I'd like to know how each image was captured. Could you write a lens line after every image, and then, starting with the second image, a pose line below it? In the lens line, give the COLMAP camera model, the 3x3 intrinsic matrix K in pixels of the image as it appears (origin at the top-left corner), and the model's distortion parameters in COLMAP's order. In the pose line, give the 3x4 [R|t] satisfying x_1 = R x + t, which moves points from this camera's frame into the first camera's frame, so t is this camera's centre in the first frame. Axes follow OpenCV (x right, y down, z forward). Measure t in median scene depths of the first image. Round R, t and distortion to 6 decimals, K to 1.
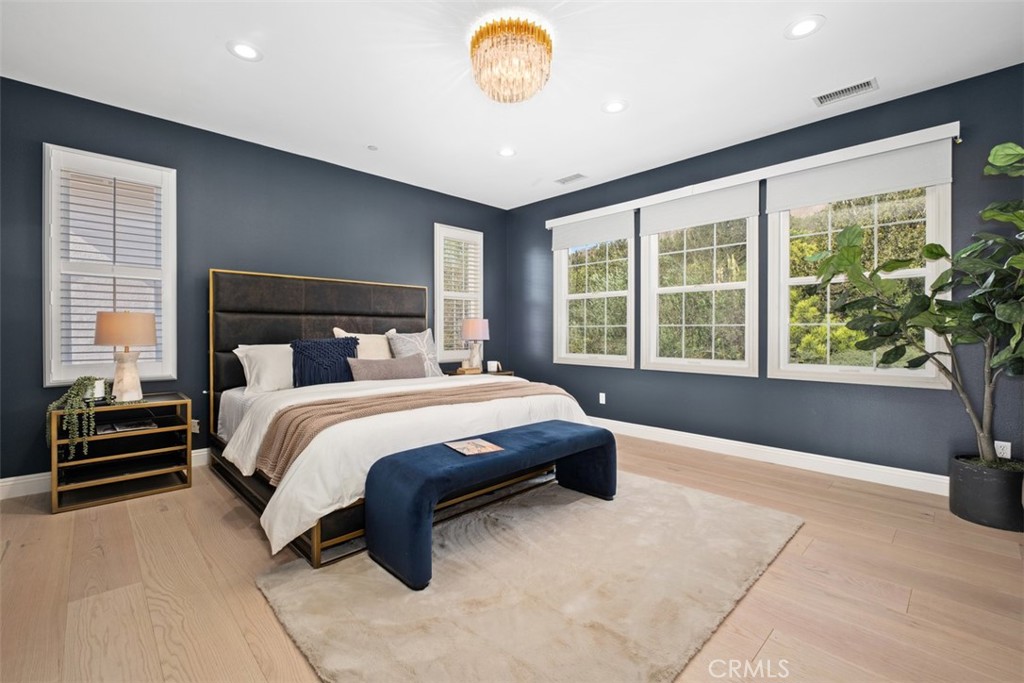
lens RADIAL K [[448.4, 0, 515.0], [0, 448.4, 335.3], [0, 0, 1]] dist [0.006167, -0.005989]
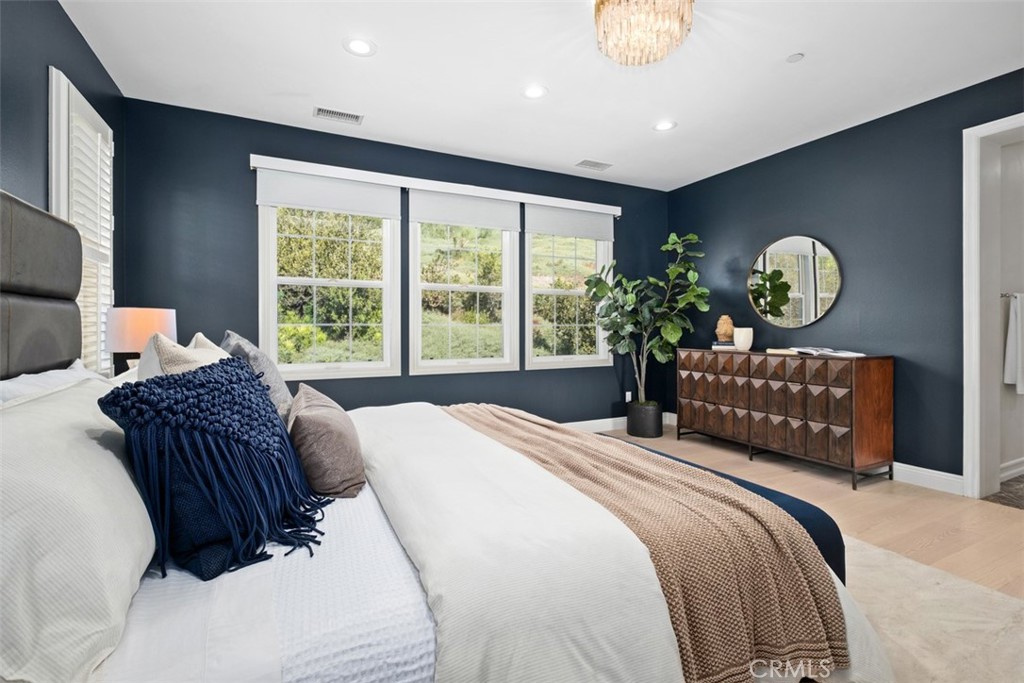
lens RADIAL K [[464.5, 0, 518.3], [0, 464.5, 335.2], [0, 0, 1]] dist [0.001417, -0.004195]
pose [[0.297937, -0.008164, 0.954551, -0.758803], [0.009276, 0.999941, 0.005657, -0.006382], [-0.954540, 0.007169, 0.297995, 0.791482]]
